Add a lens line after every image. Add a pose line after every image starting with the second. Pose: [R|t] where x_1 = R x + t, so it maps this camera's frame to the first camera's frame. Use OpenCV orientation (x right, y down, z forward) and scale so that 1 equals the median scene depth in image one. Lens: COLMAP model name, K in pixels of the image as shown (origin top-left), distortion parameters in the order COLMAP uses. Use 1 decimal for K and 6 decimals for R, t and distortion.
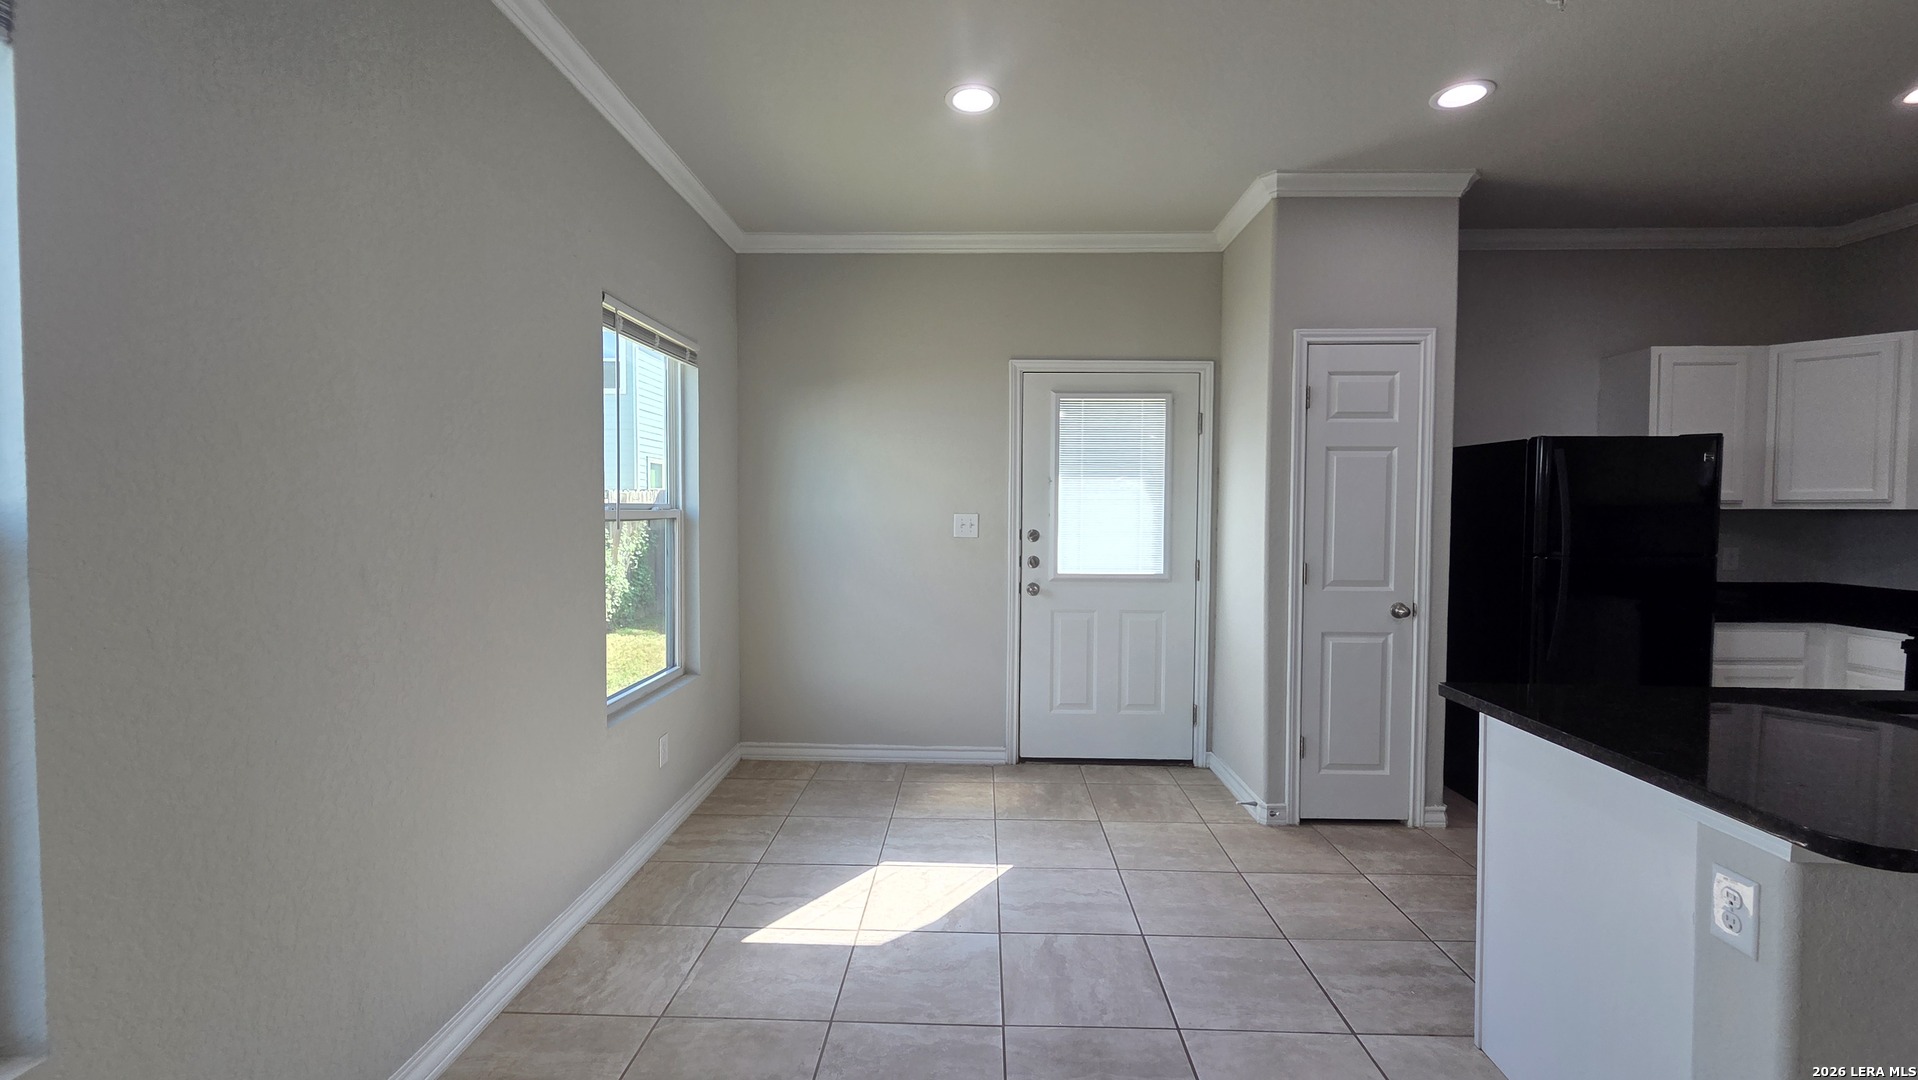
lens RADIAL K [[783.1, 0, 959.0], [0, 783.1, 540.0], [0, 0, 1]] dist [-0.000503, -0.000092]
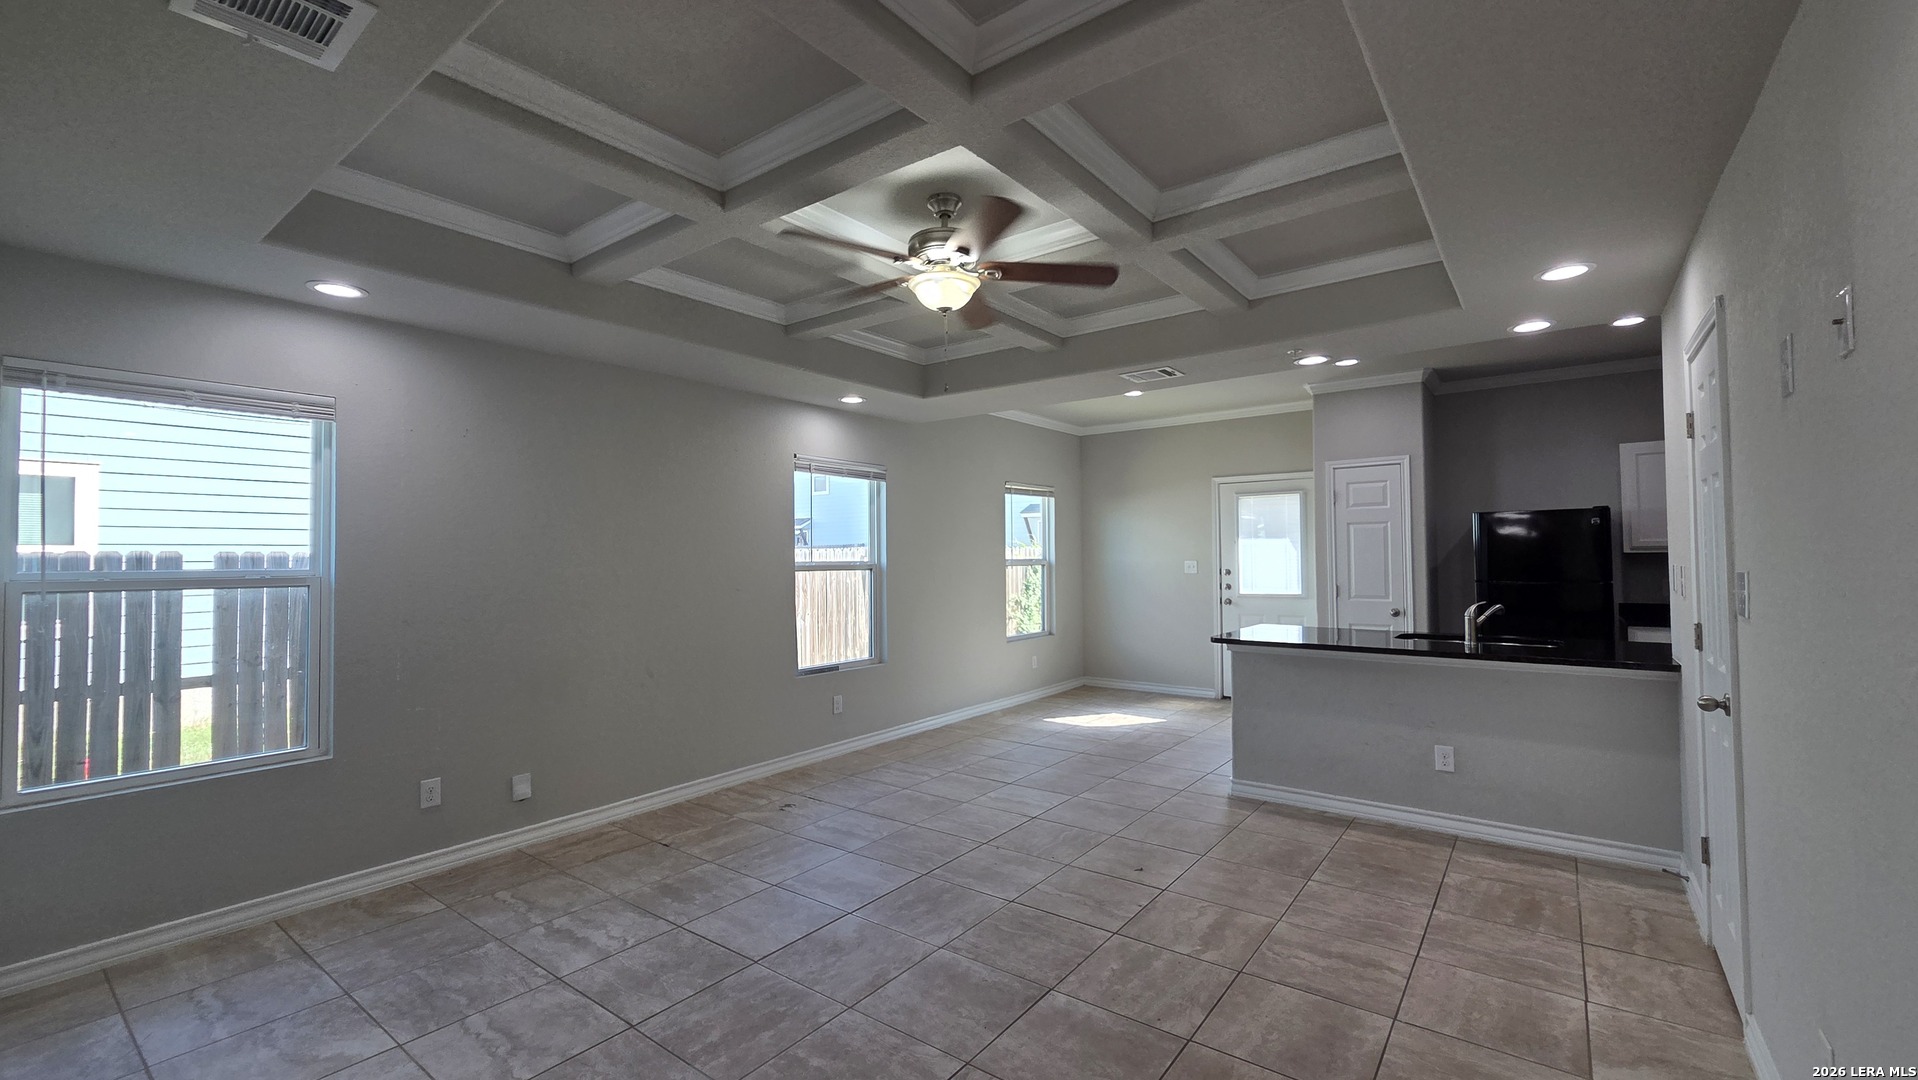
lens RADIAL K [[783.1, 0, 959.0], [0, 783.1, 540.0], [0, 0, 1]] dist [-0.000503, -0.000092]
pose [[0.813581, -0.026768, -0.580835, 0.784268], [-0.007355, 0.998386, -0.056313, 0.032014], [0.581405, 0.050088, 0.812071, -1.024808]]
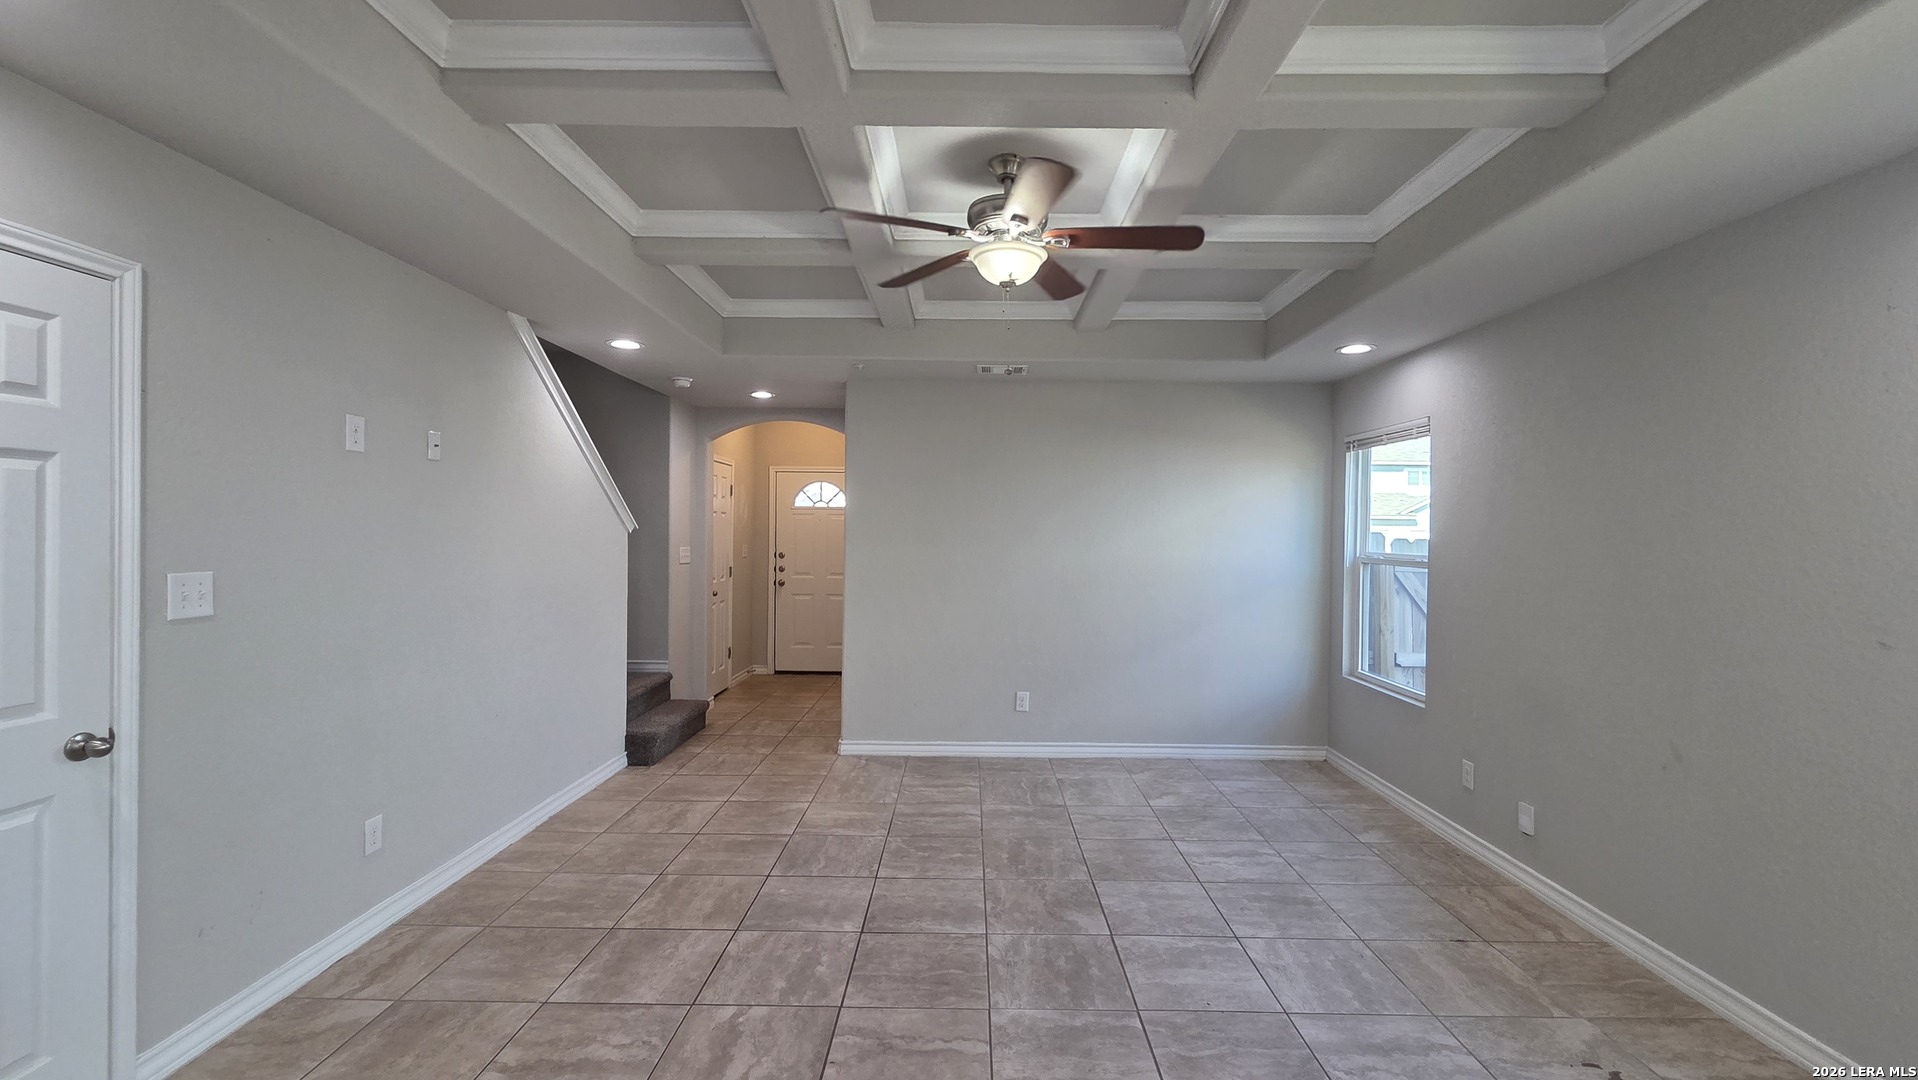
lens RADIAL K [[789.1, 0, 963.4], [0, 789.1, 537.1], [0, 0, 1]] dist [0.001862, -0.000353]
pose [[-0.999566, -0.016631, -0.024332, 0.327592], [-0.017752, 0.998755, 0.046629, -0.051195], [0.023526, 0.047041, -0.998616, 0.491773]]
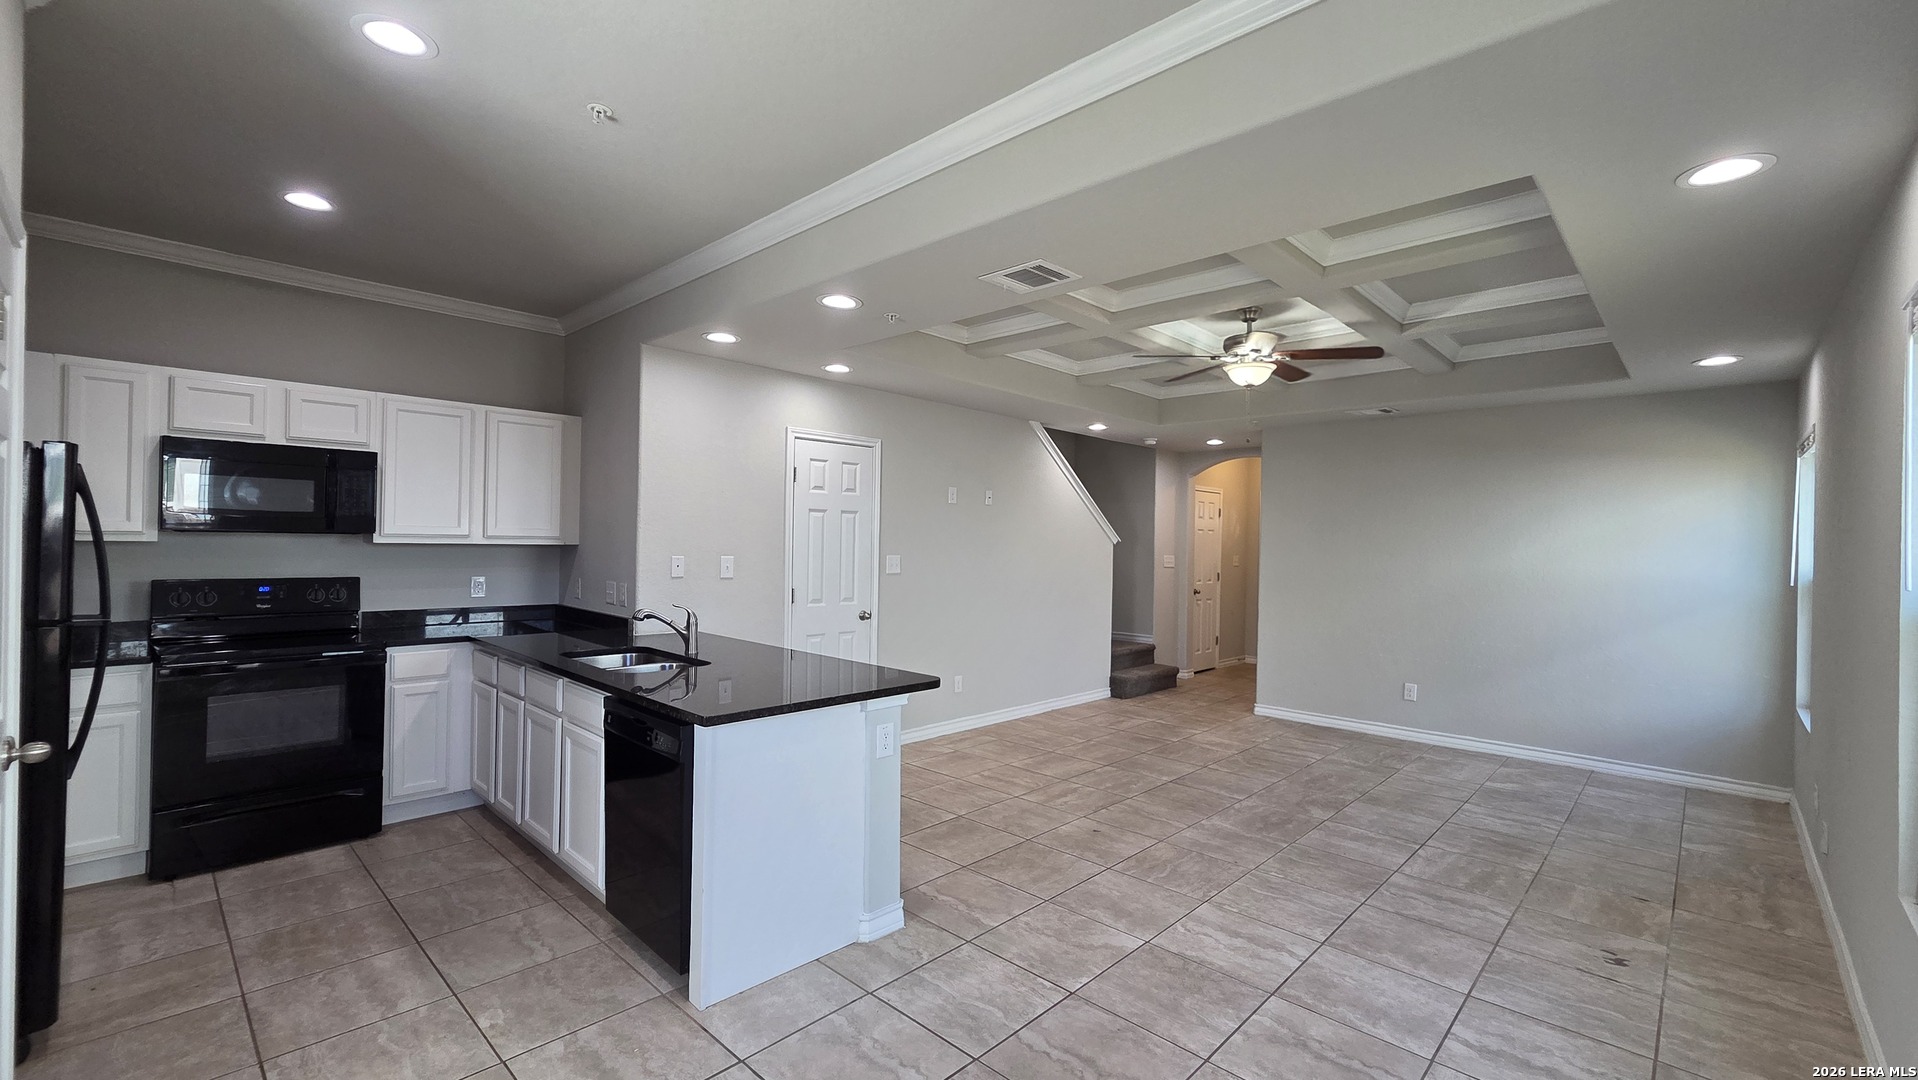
lens RADIAL K [[786.3, 0, 965.4], [0, 786.3, 539.2], [0, 0, 1]] dist [0.000444, 0.000397]
pose [[-0.745600, -0.018846, 0.666128, -0.251416], [0.003659, 0.999469, 0.032373, -0.066609], [-0.666384, 0.026574, -0.745135, 0.947532]]
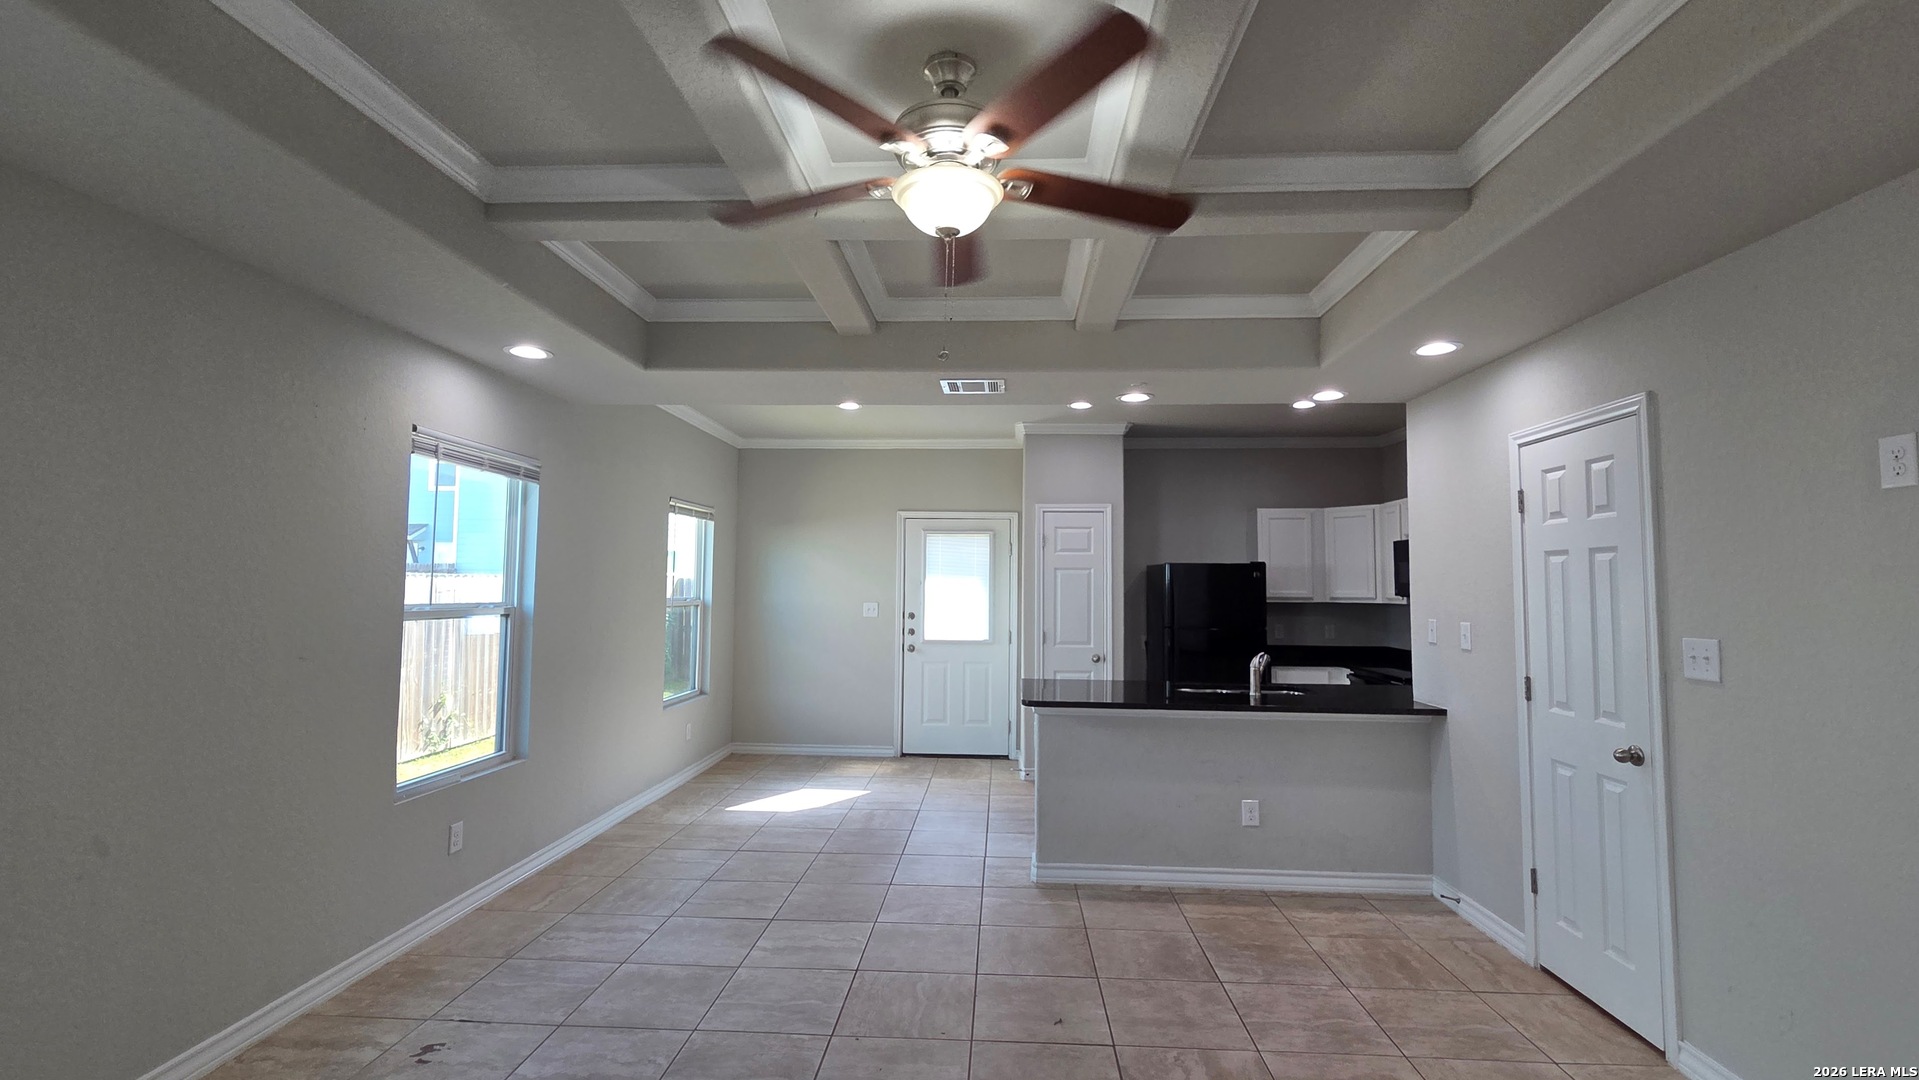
lens RADIAL K [[823.2, 0, 961.2], [0, 823.2, 537.3], [0, 0, 1]] dist [0.001654, -0.000048]
pose [[0.999739, 0.002058, -0.022762, 0.290741], [-0.004345, 0.994888, -0.100888, 0.005197], [0.022438, 0.100960, 0.994637, -0.905244]]
